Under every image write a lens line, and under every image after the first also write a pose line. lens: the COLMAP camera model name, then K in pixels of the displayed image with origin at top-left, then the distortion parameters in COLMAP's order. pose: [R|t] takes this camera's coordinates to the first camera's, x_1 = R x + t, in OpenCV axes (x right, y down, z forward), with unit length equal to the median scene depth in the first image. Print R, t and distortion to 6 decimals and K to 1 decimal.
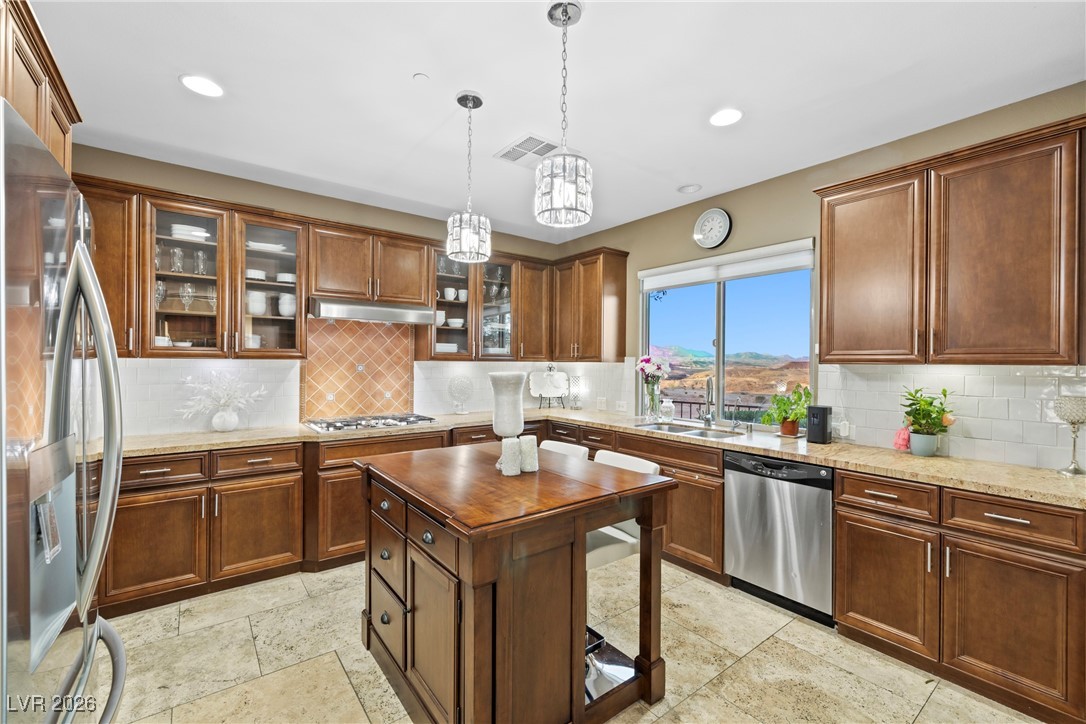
lens RADIAL K [[456.6, 0, 544.5], [0, 456.6, 360.8], [0, 0, 1]] dist [0.001697, 0.000784]
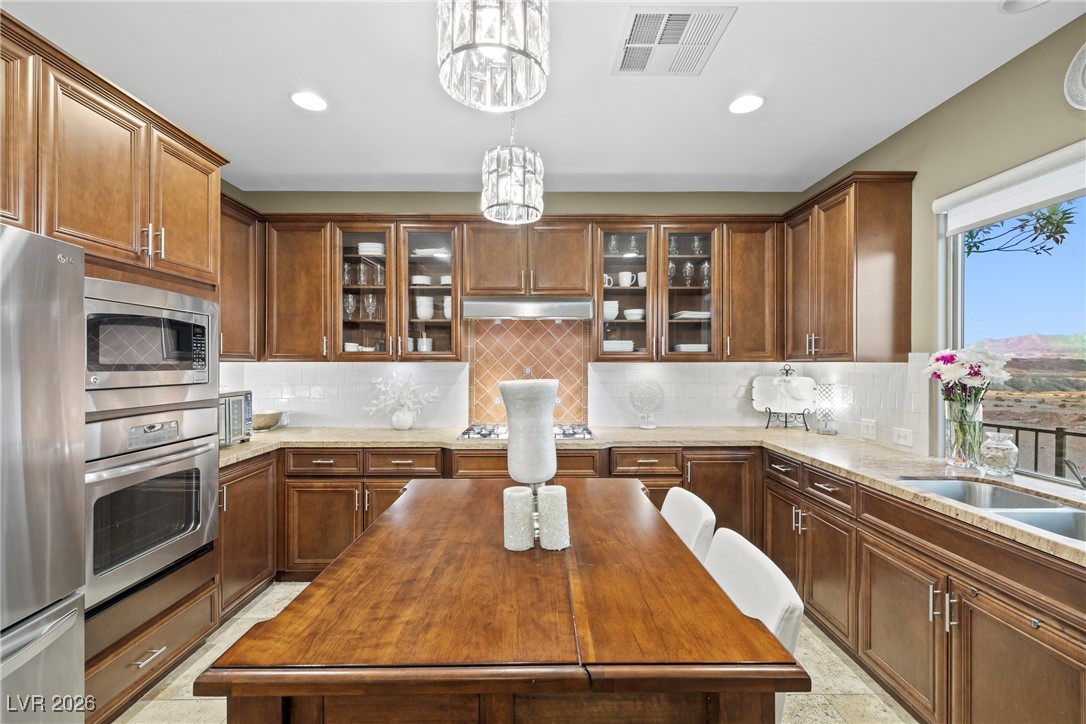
lens RADIAL K [[456.6, 0, 542.0], [0, 456.6, 362.5], [0, 0, 1]] dist [0.001697, 0.000784]
pose [[0.797994, -0.007663, -0.602617, 0.177327], [0.008171, 0.999965, -0.001895, 0.001553], [0.602610, -0.003412, 0.798028, 0.288813]]
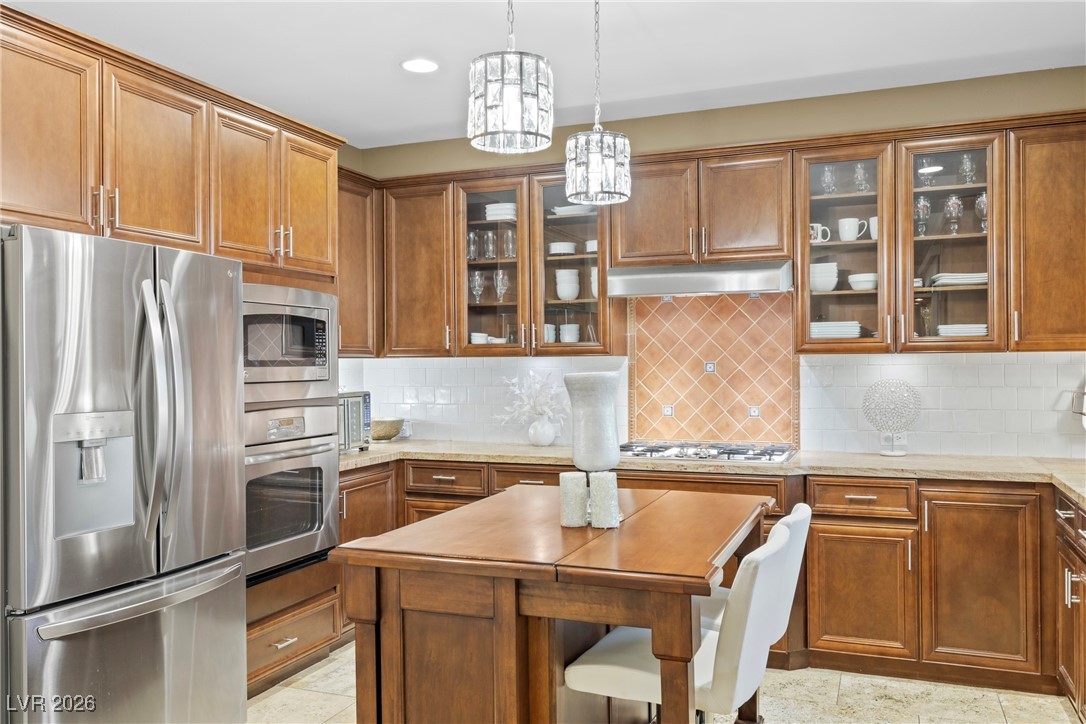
lens RADIAL K [[882.6, 0, 541.5], [0, 882.6, 362.0], [0, 0, 1]] dist [0.002857, 0.009610]
pose [[0.511751, -0.009499, -0.859081, 0.547680], [0.015331, 0.999881, -0.001924, 0.007360], [0.858997, -0.012186, 0.511835, 0.168274]]
